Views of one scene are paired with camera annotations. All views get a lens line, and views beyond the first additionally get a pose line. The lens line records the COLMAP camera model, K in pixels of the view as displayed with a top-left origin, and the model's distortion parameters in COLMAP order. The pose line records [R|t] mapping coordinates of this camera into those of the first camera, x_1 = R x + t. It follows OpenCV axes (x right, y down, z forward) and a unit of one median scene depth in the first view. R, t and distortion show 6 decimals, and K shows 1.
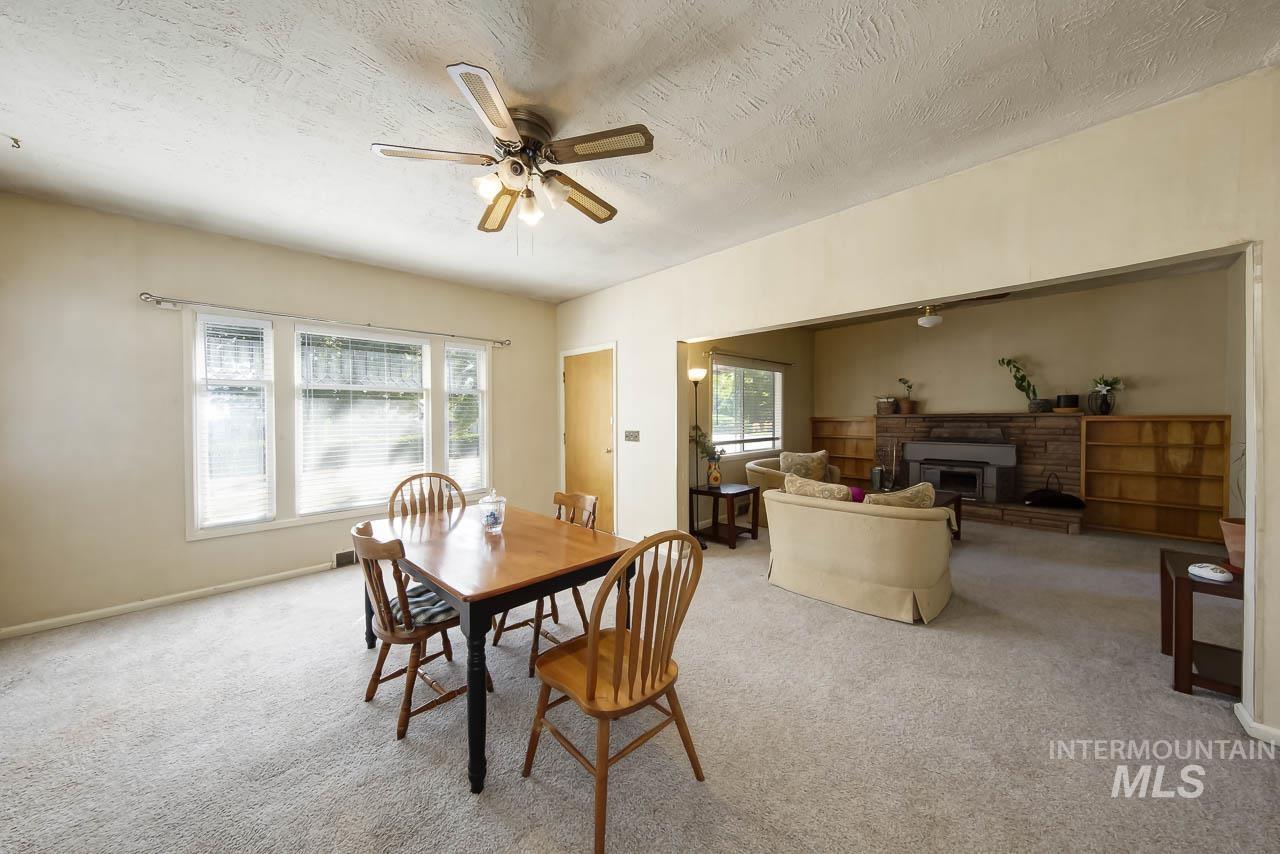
lens RADIAL K [[443.1, 0, 609.7], [0, 443.1, 427.5], [0, 0, 1]] dist [0.002760, 0.000546]
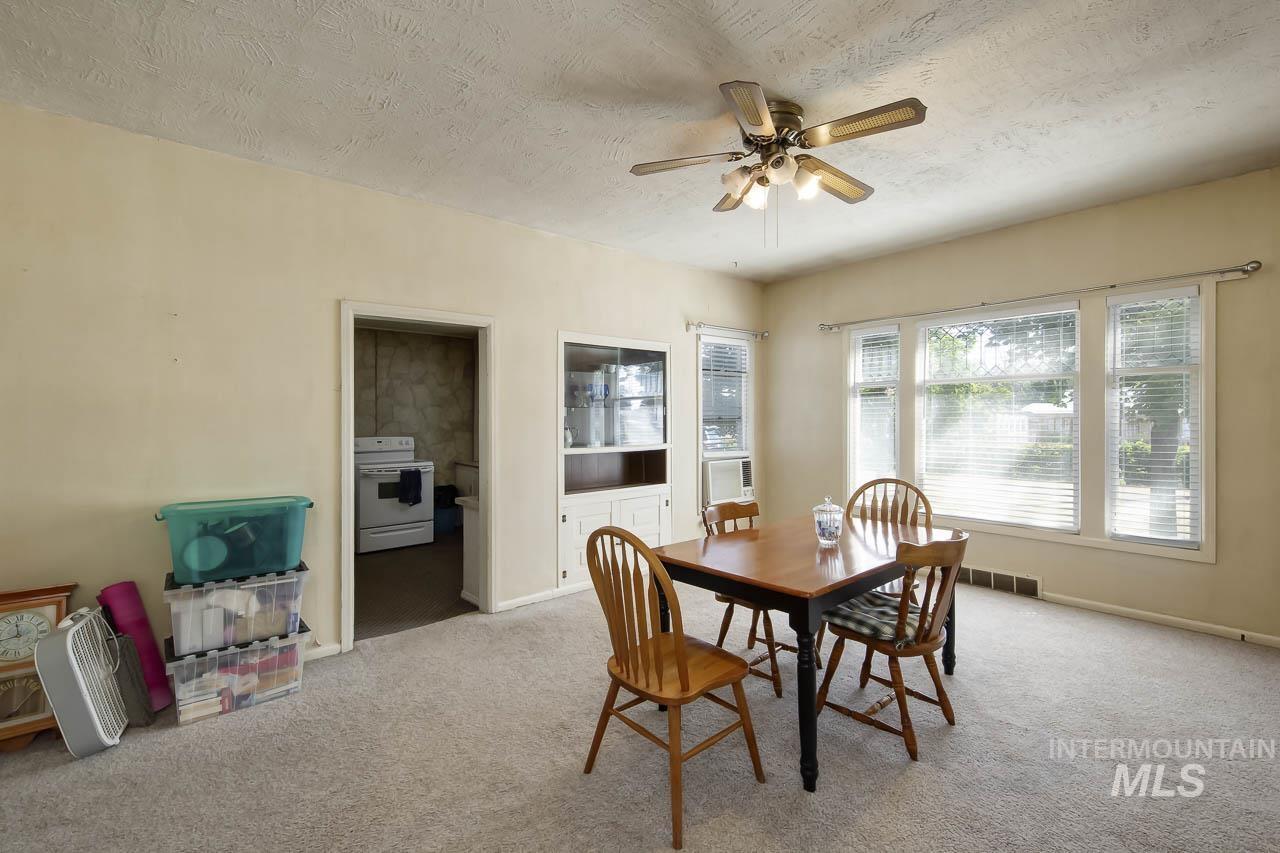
lens RADIAL K [[552.3, 0, 629.8], [0, 552.3, 417.9], [0, 0, 1]] dist [0.003258, 0.000028]
pose [[-0.043419, 0.003589, -0.999051, 0.409065], [-0.019261, 0.999805, 0.004428, -0.007932], [0.998871, 0.019435, -0.043341, 0.302111]]
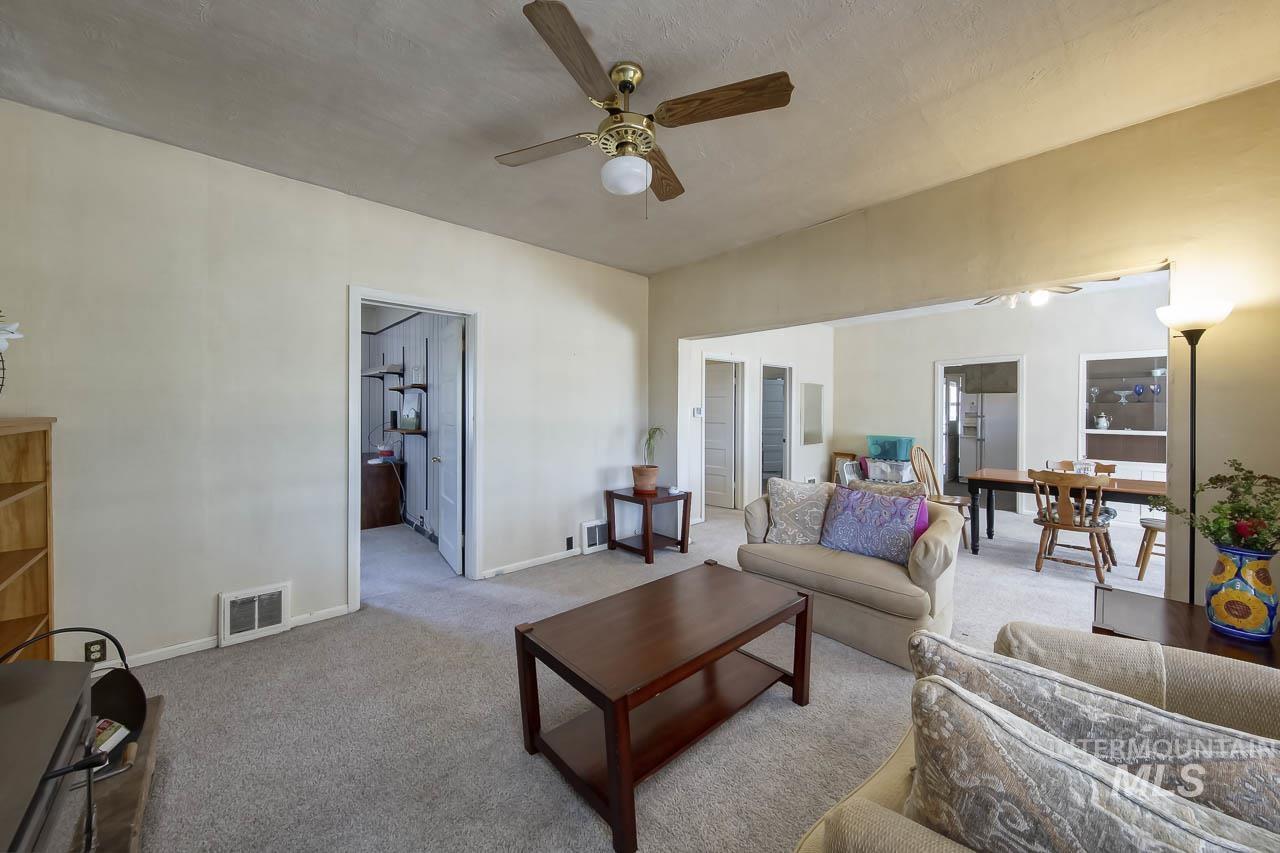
lens RADIAL K [[460.4, 0, 629.2], [0, 460.4, 414.0], [0, 0, 1]] dist [0.010006, -0.000529]
pose [[-0.999790, 0.005306, 0.019780, 0.638251], [0.006070, 0.999231, 0.038738, -0.041707], [-0.019560, 0.038850, -0.999054, 1.284992]]
